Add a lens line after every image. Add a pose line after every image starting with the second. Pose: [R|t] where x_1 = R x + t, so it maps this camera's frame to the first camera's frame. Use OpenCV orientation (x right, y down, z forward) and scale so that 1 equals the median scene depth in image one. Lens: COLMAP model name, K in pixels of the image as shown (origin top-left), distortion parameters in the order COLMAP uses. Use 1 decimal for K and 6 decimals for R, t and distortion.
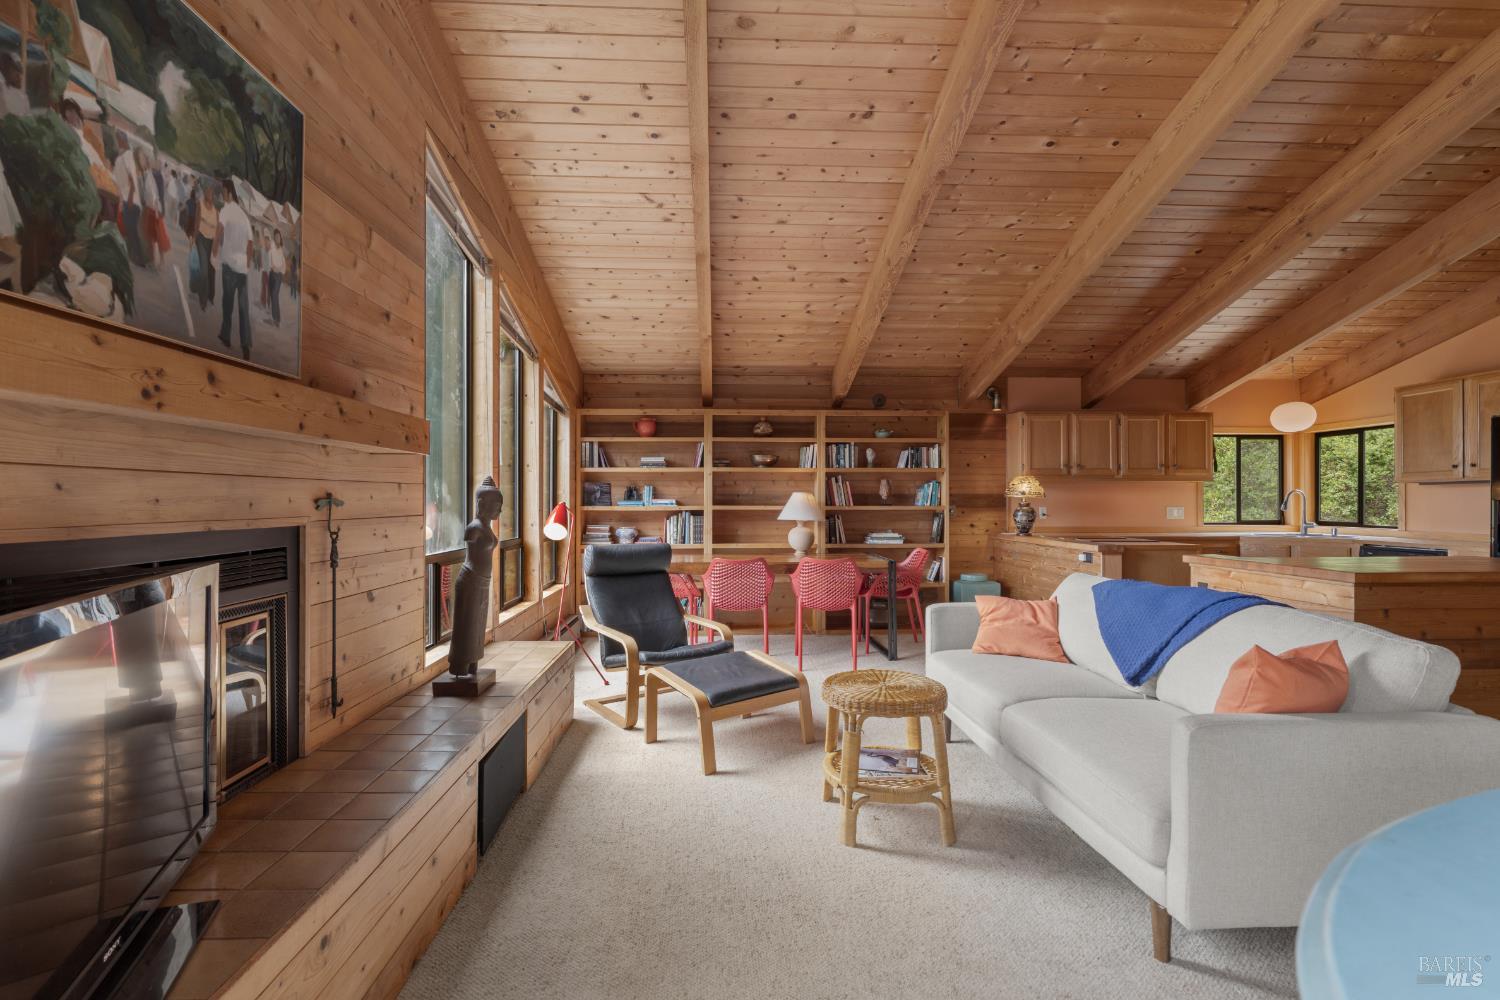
lens RADIAL K [[677.8, 0, 744.5], [0, 677.8, 503.8], [0, 0, 1]] dist [-0.003162, -0.000202]
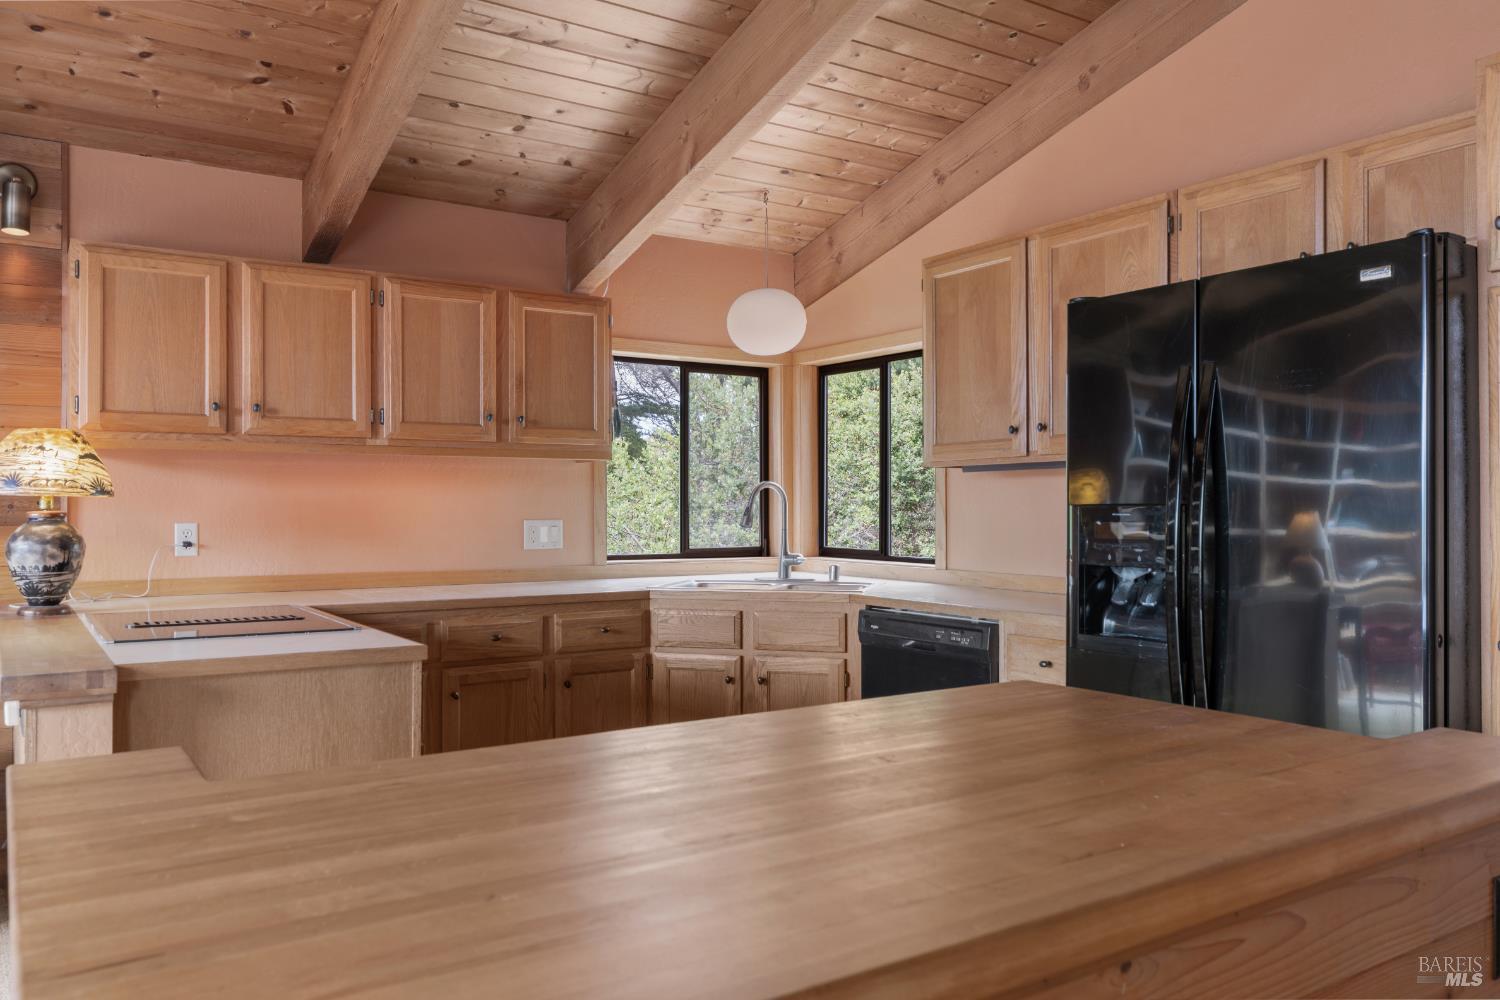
lens RADIAL K [[1112.5, 0, 745.1], [0, 1112.5, 491.9], [0, 0, 1]] dist [-0.001687, -0.001757]
pose [[0.859212, 0.006636, 0.511577, 0.927037], [0.000787, 0.999898, -0.014292, -0.007478], [-0.511620, 0.012682, 0.859118, 0.813699]]
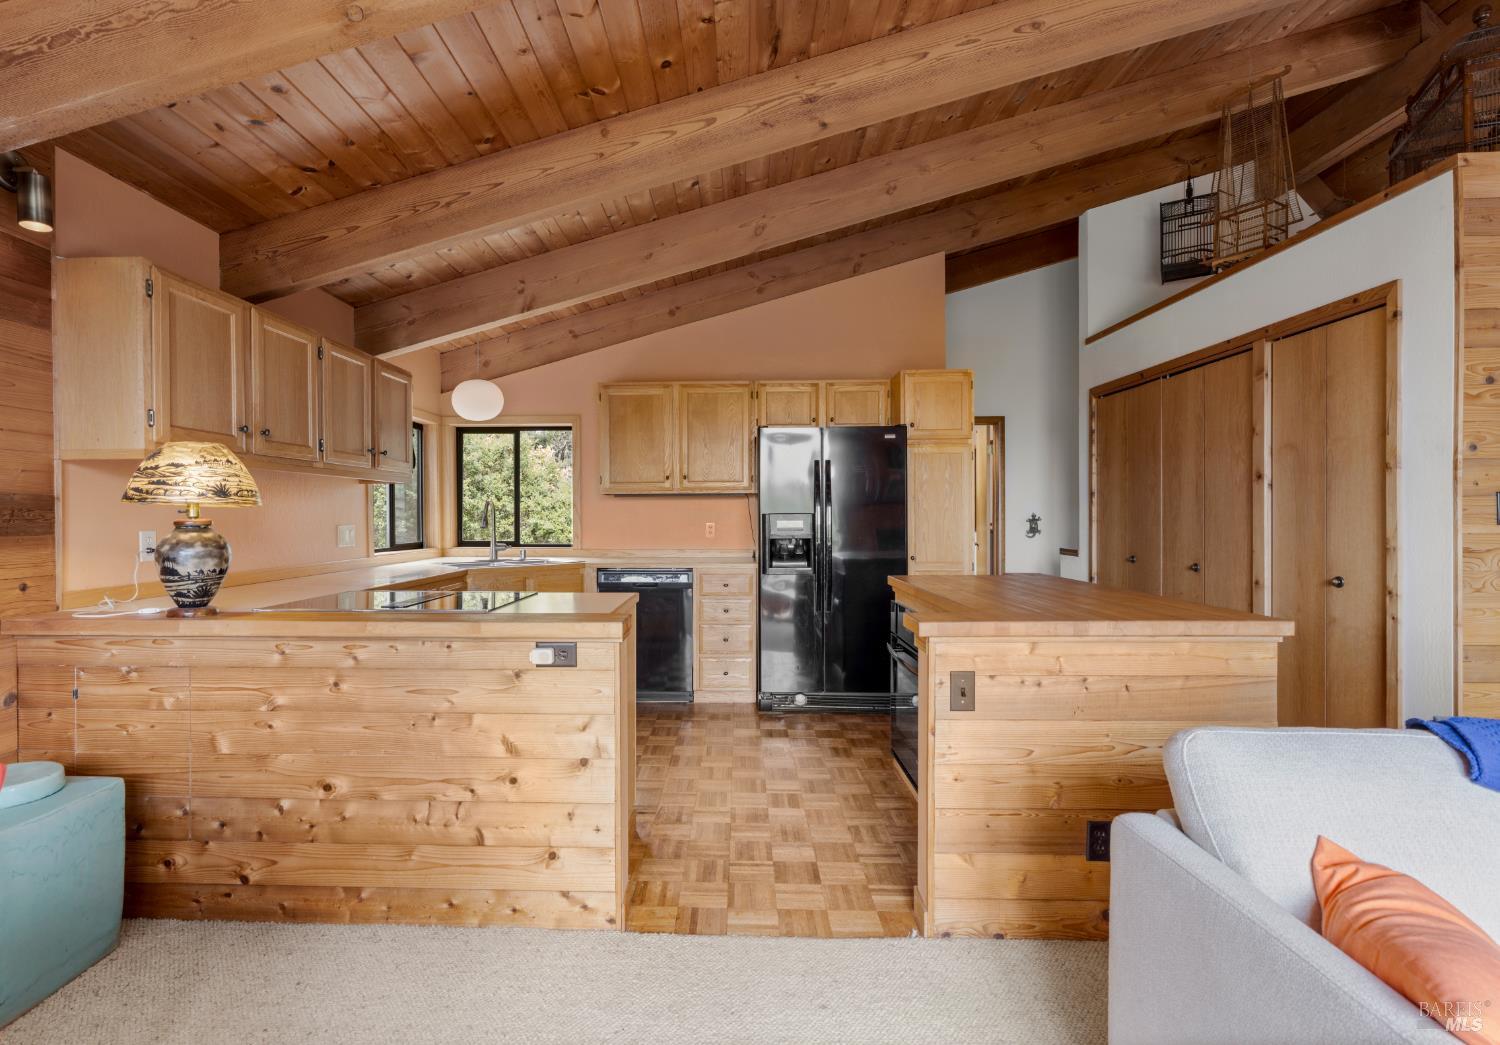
lens RADIAL K [[706.2, 0, 713.8], [0, 706.2, 517.5], [0, 0, 1]] dist [-0.005412, 0.001153]
pose [[0.083244, -0.002851, 0.996525, 0.165471], [0.004493, 0.999987, 0.002486, -0.005808], [-0.996519, 0.004270, 0.083255, 1.524444]]
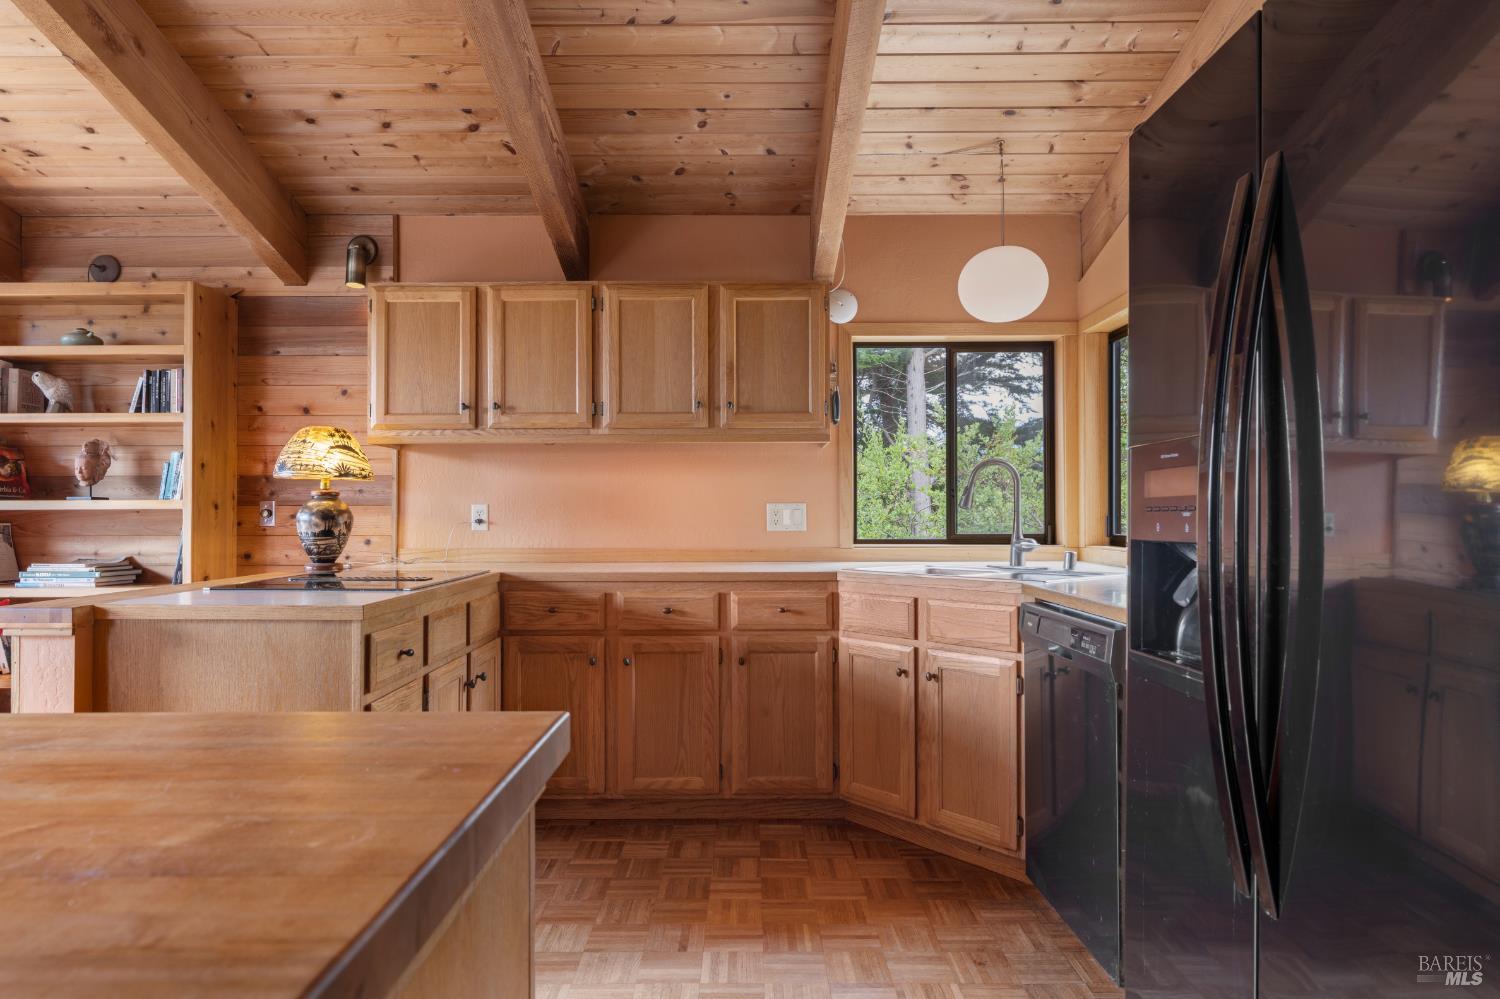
lens RADIAL K [[879.1, 0, 747.4], [0, 879.1, 505.2], [0, 0, 1]] dist [-0.004327, -0.000515]
pose [[0.998884, -0.001636, -0.047206, 1.515574], [0.001022, 0.999915, -0.013025, 0.030703], [0.047223, 0.012962, 0.998800, 1.015966]]
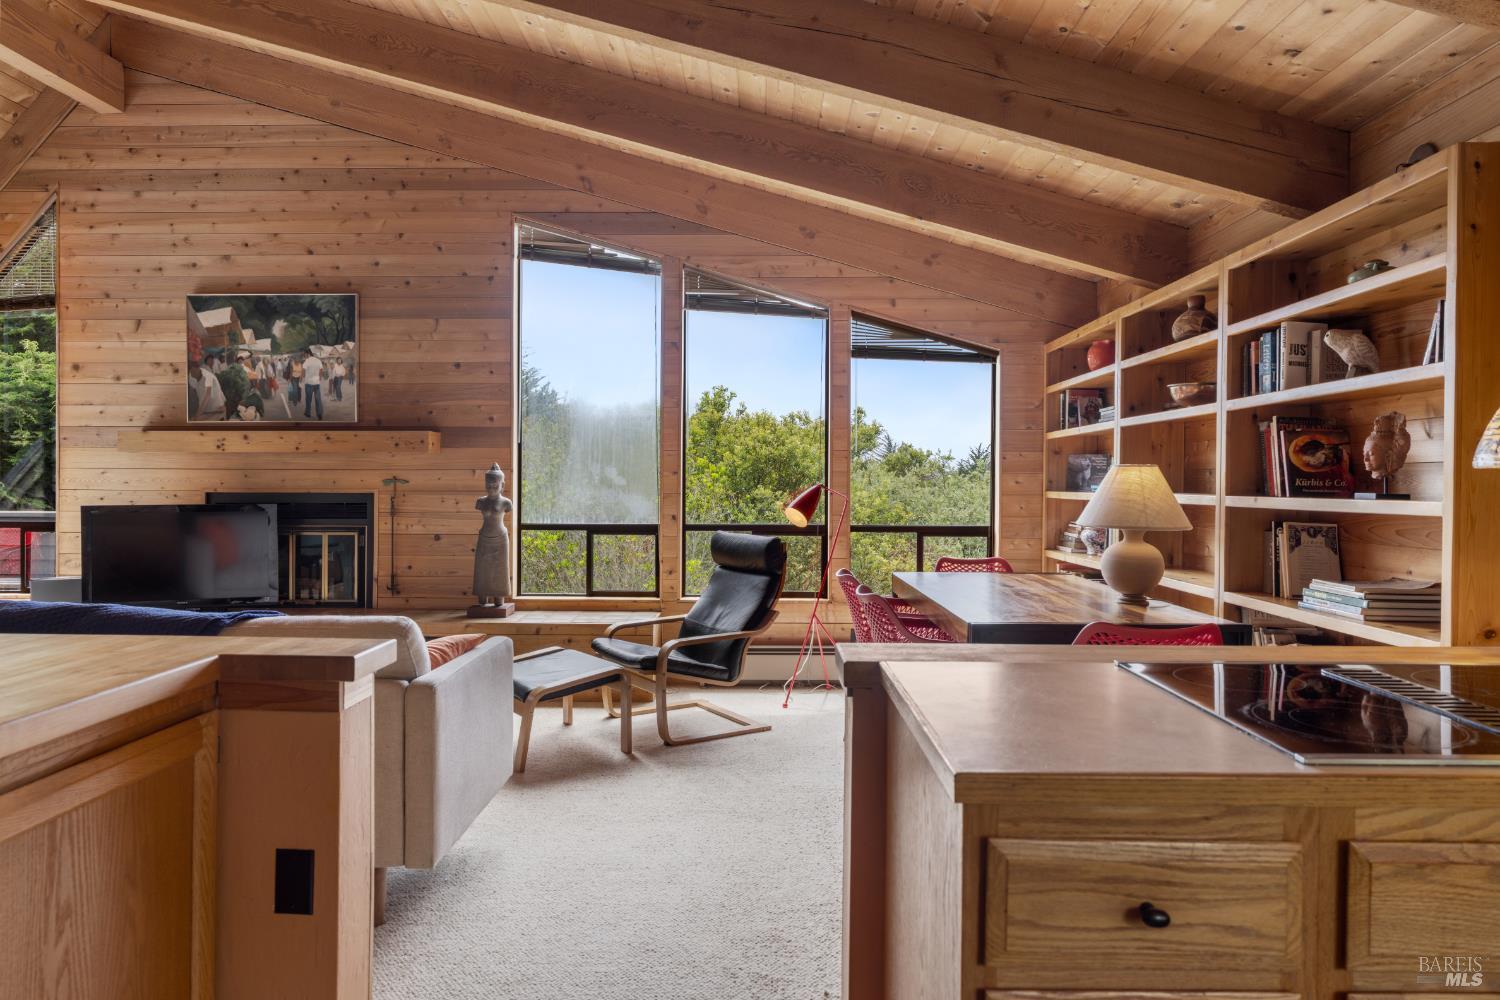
lens RADIAL K [[955.8, 0, 750.9], [0, 955.8, 482.6], [0, 0, 1]] dist [0.001678, 0.003040]
pose [[-0.065198, 0.001617, -0.997871, 1.537844], [-0.007098, 0.999973, 0.002084, -0.008972], [0.997847, 0.007219, -0.065184, 1.684110]]
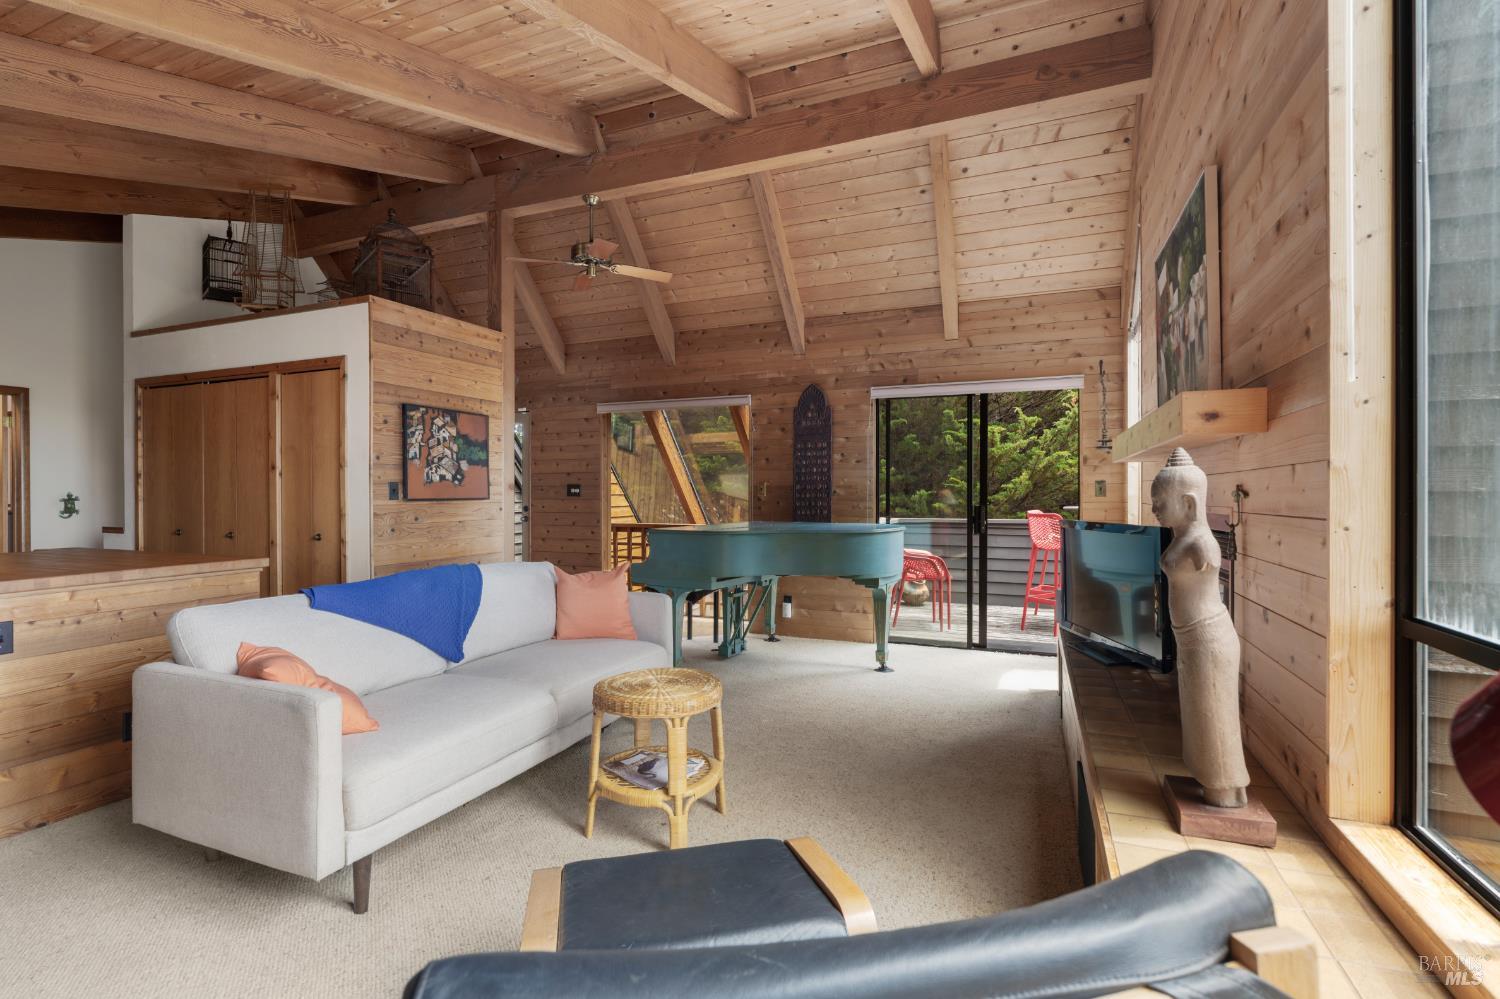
lens RADIAL K [[677.8, 0, 742.9], [0, 677.8, 496.8], [0, 0, 1]] dist [-0.003162, -0.000202]
pose [[-0.903333, -0.001390, 0.428937, -0.298384], [0.002813, 0.999954, 0.009165, -0.008932], [-0.428931, 0.009486, -0.903288, 1.694213]]
